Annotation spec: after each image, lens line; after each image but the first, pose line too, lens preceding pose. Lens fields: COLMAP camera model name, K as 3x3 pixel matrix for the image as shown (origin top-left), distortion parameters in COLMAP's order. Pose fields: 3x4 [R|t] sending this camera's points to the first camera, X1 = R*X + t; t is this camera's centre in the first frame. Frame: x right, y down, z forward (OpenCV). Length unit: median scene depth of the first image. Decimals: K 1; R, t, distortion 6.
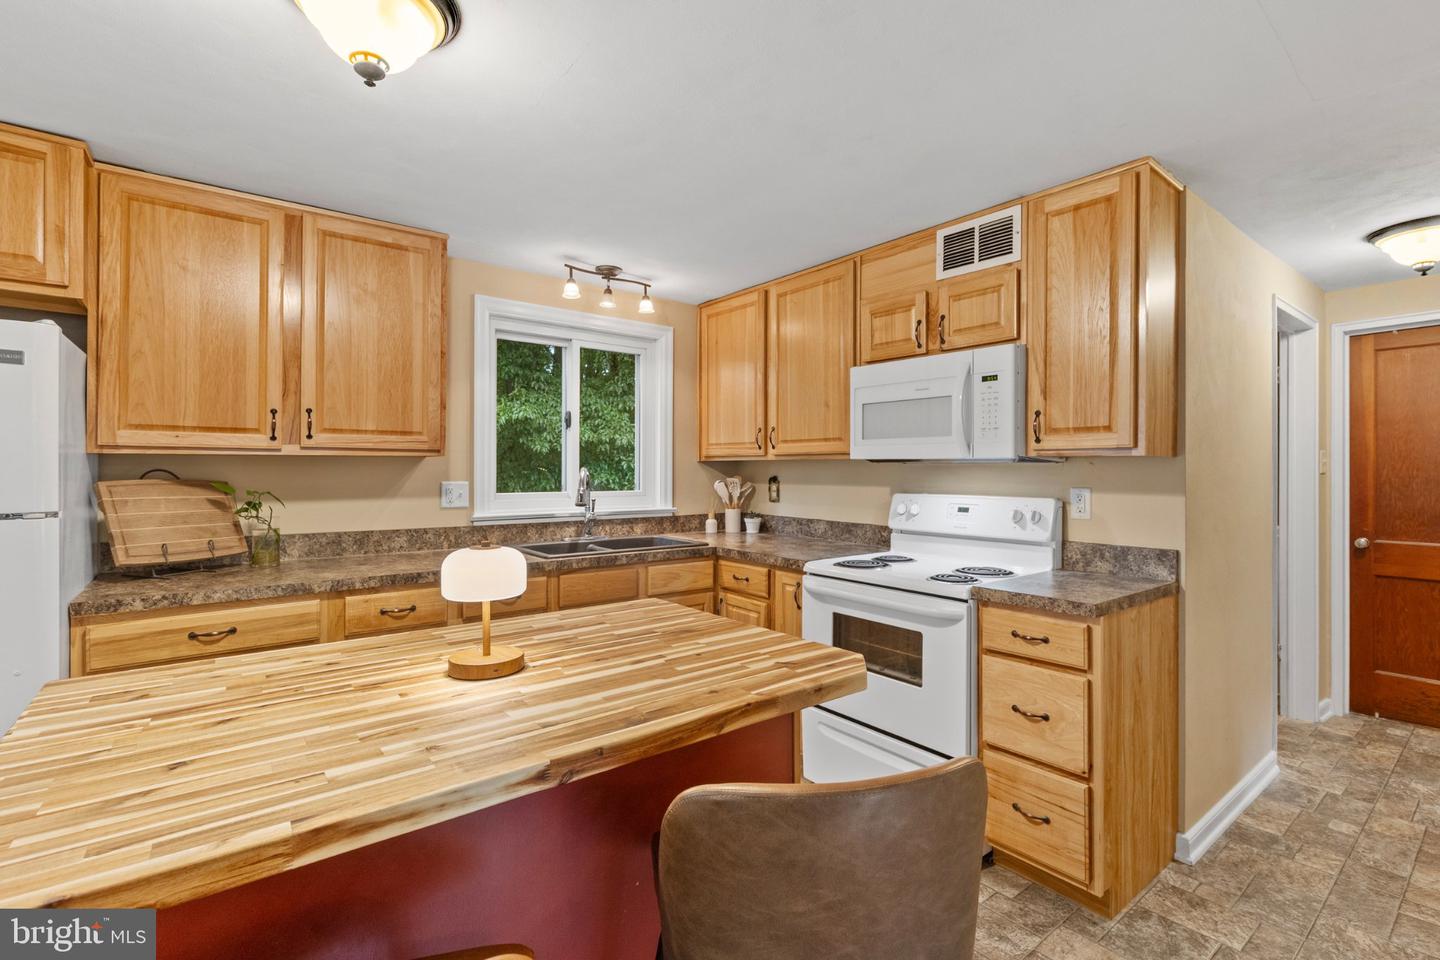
lens RADIAL K [[655.9, 0, 744.3], [0, 655.9, 466.1], [0, 0, 1]] dist [-0.000508, -0.000427]
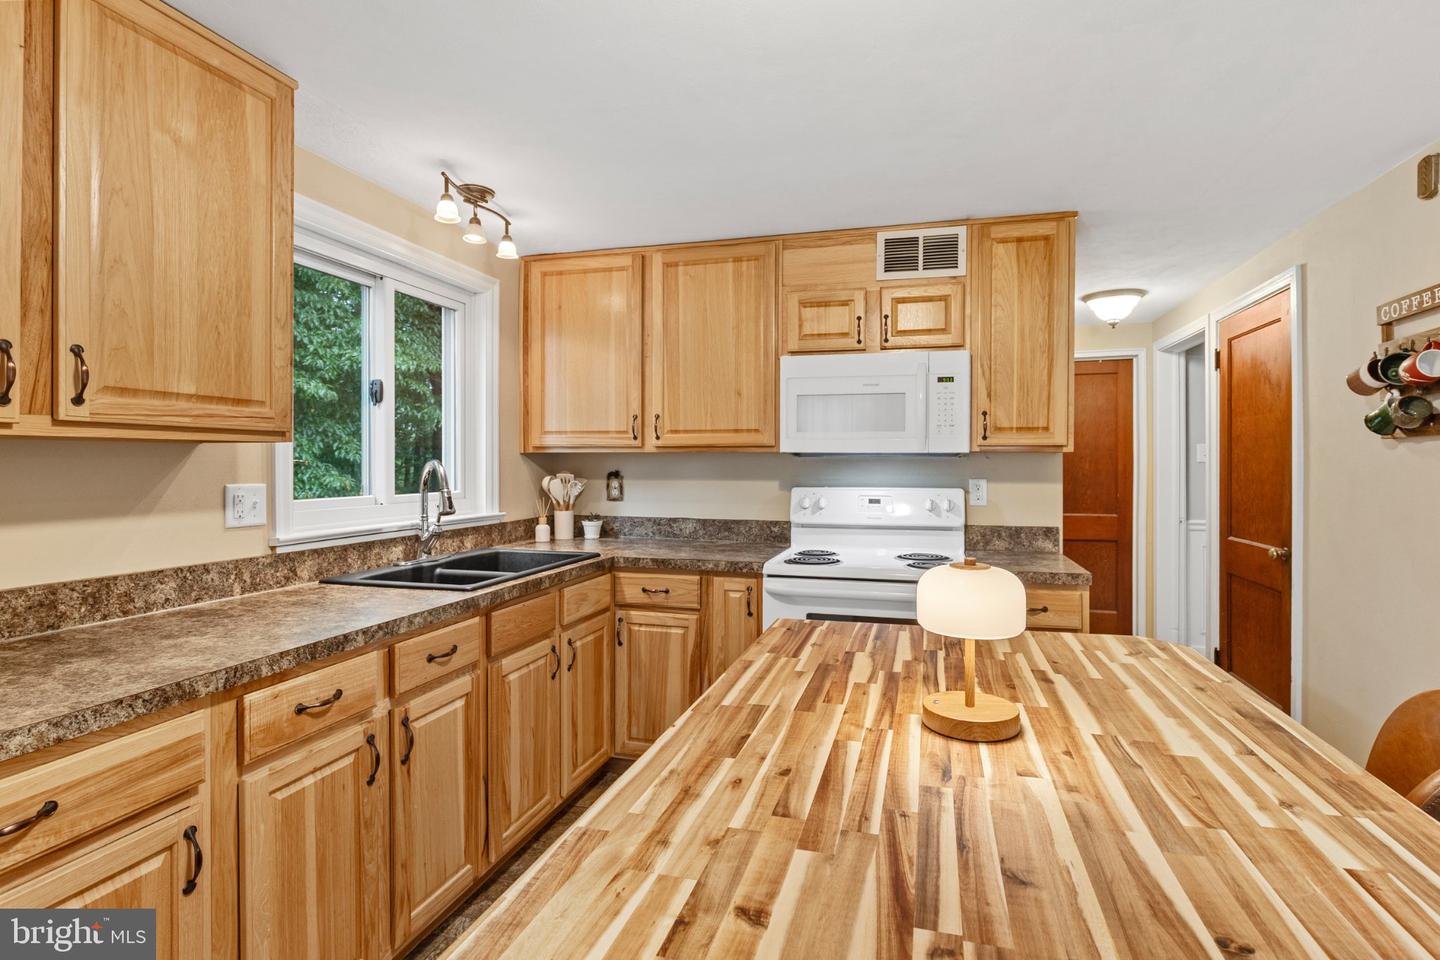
lens RADIAL K [[692.7, 0, 743.1], [0, 692.7, 463.0], [0, 0, 1]] dist [0.001379, -0.001793]
pose [[0.808929, -0.001556, 0.587905, -0.499048], [-0.001837, 0.999985, 0.005174, -0.000145], [-0.587904, -0.005265, 0.808914, 0.229703]]
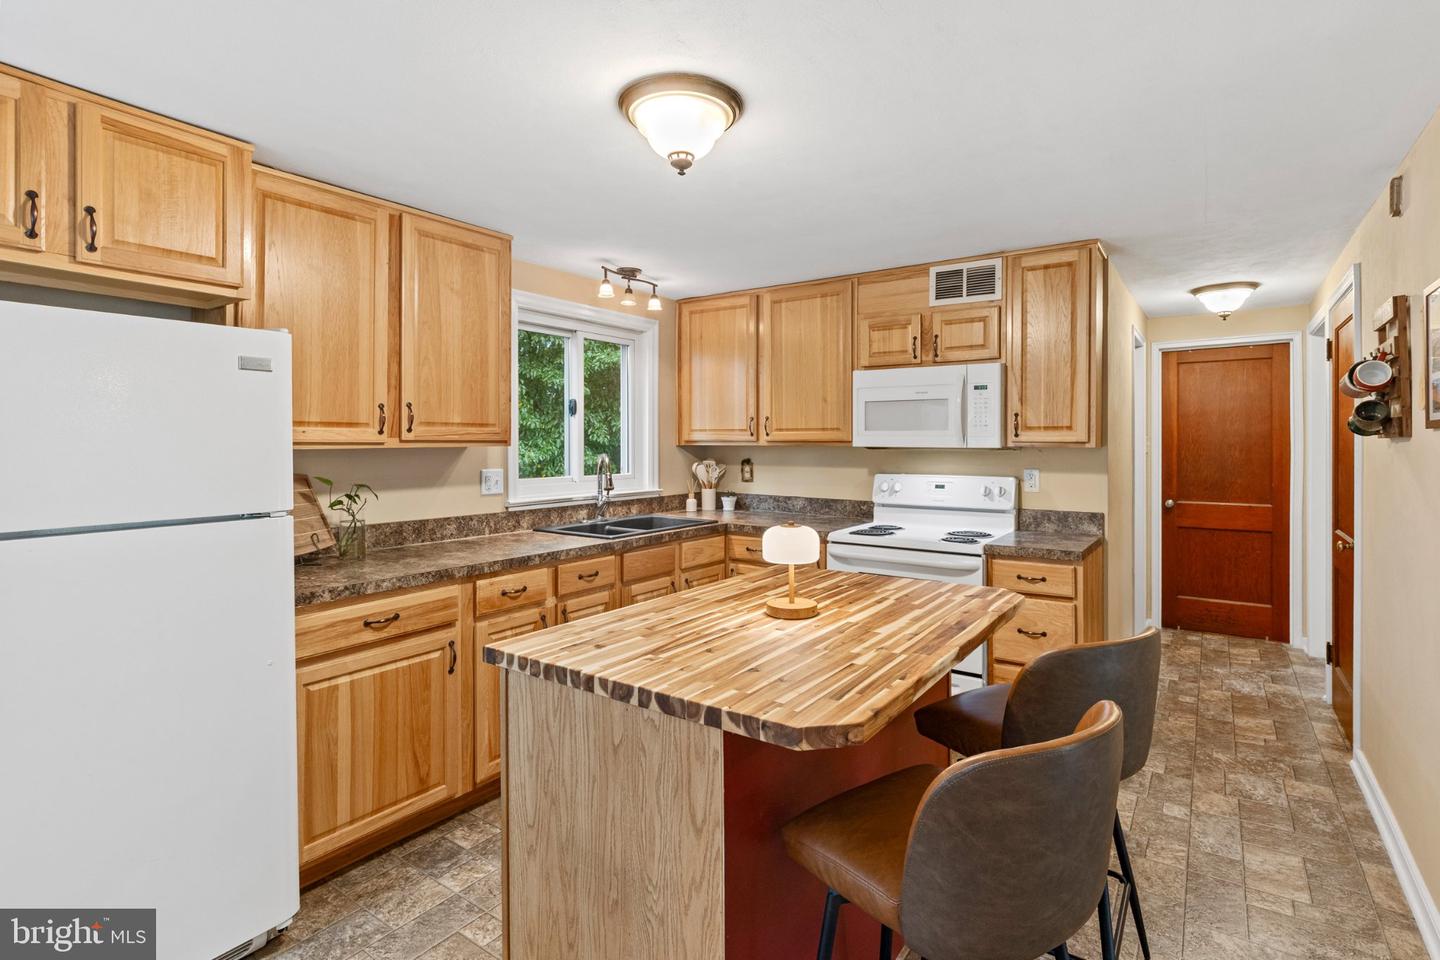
lens RADIAL K [[692.7, 0, 740.2], [0, 692.7, 440.1], [0, 0, 1]] dist [0.001379, -0.001793]
pose [[0.959331, -0.002350, 0.282273, -0.419085], [0.001321, 0.999992, 0.003837, -0.029034], [-0.282280, -0.003308, 0.959326, -0.174282]]
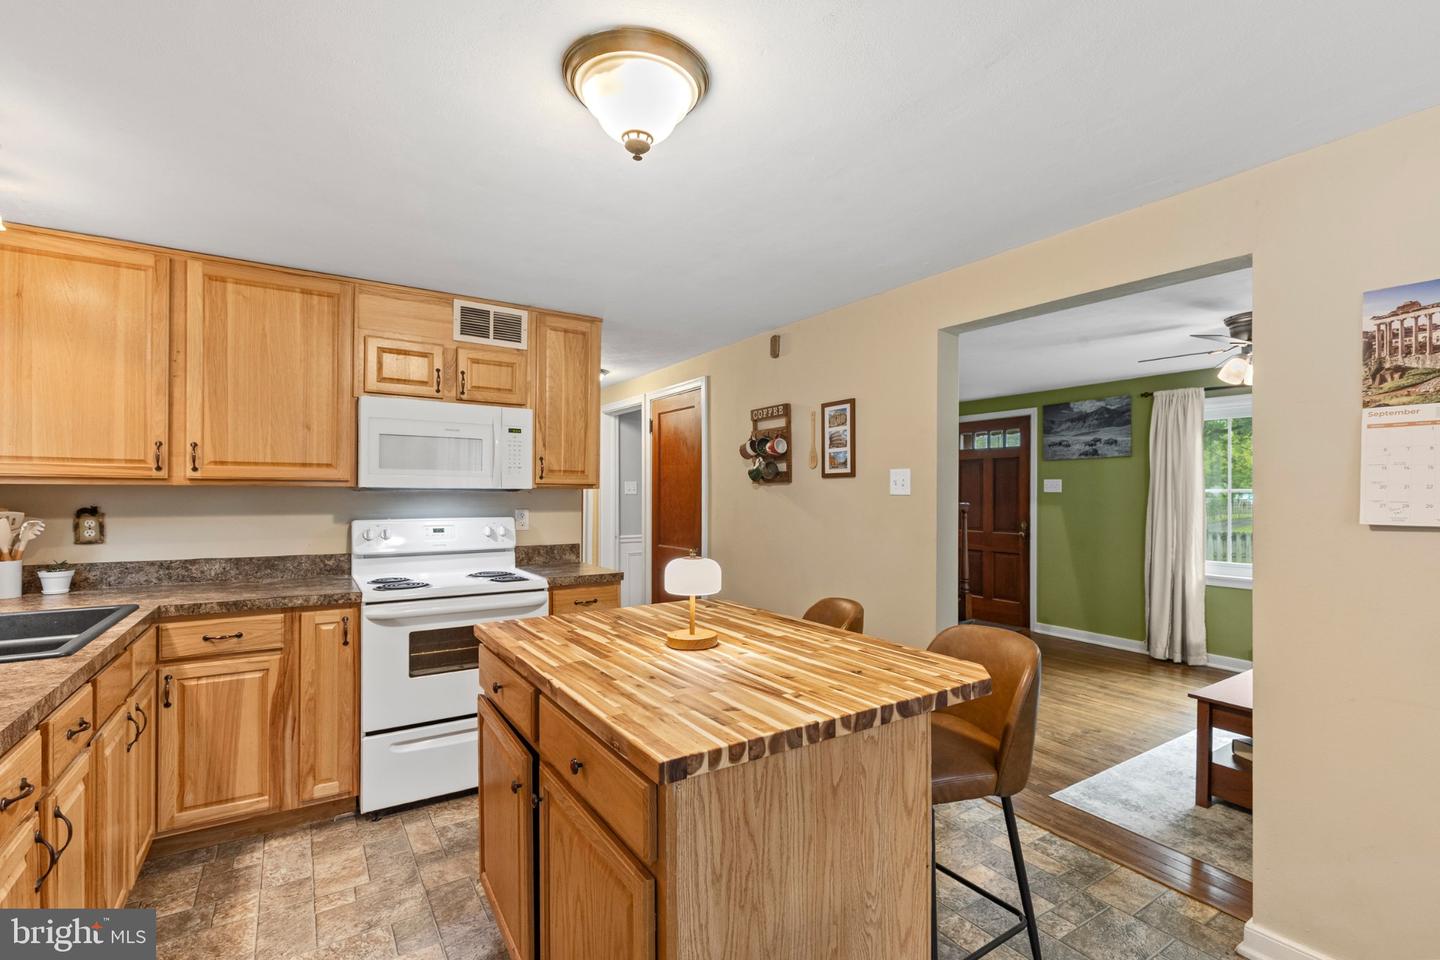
lens RADIAL K [[655.9, 0, 733.5], [0, 655.9, 492.0], [0, 0, 1]] dist [-0.000508, -0.000427]
pose [[0.095318, 0.000341, 0.995447, -0.819521], [-0.007381, 0.999973, 0.000364, -0.008154], [-0.995419, -0.007382, 0.095318, 0.358584]]
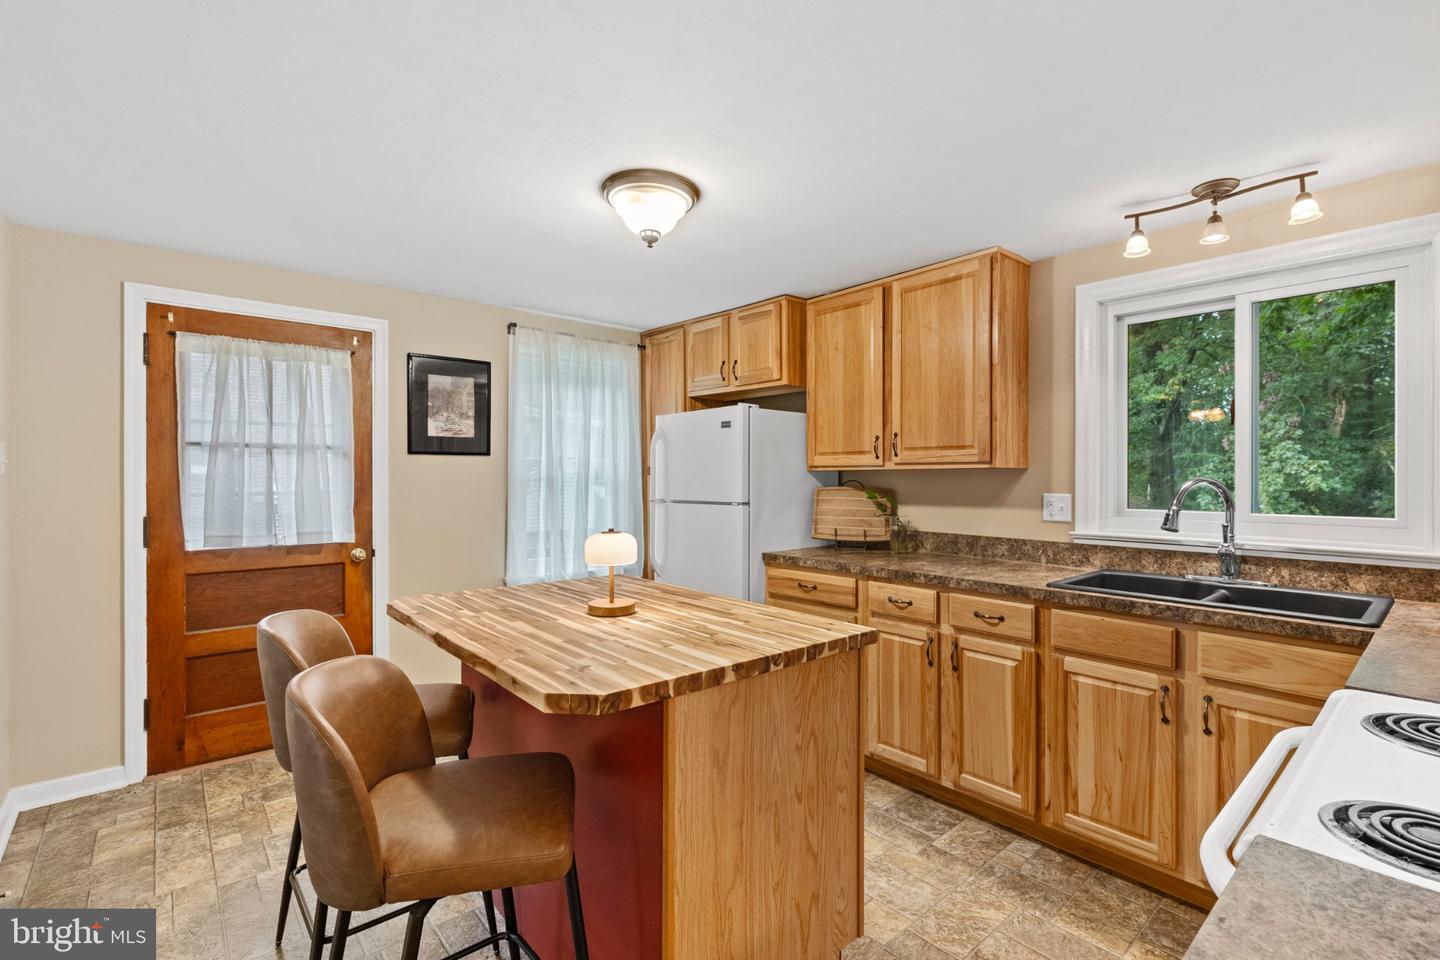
lens RADIAL K [[655.9, 0, 730.3], [0, 655.9, 478.0], [0, 0, 1]] dist [-0.000508, -0.000427]
pose [[0.040845, 0.003368, -0.999160, 0.533225], [0.008369, 0.999958, 0.003713, -0.006740], [0.999130, -0.008514, 0.040815, 0.554885]]
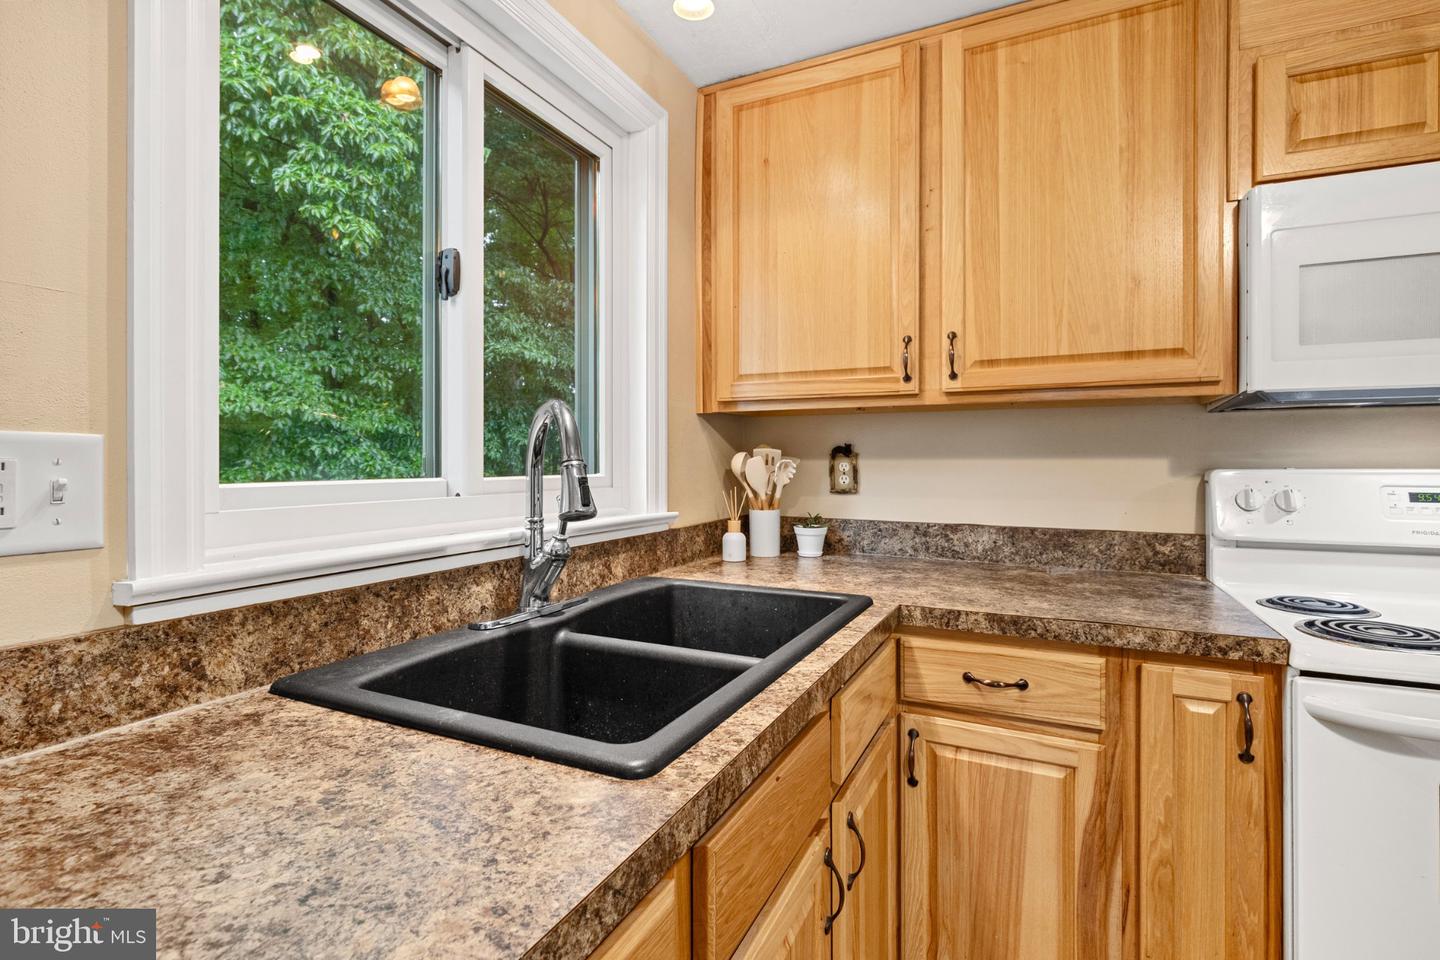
lens RADIAL K [[655.9, 0, 744.4], [0, 655.9, 460.9], [0, 0, 1]] dist [-0.000508, -0.000427]
pose [[0.898173, -0.002363, 0.439636, -0.363449], [0.000649, 0.999992, 0.004050, 0.036670], [-0.439642, -0.003352, 0.898167, 0.792861]]
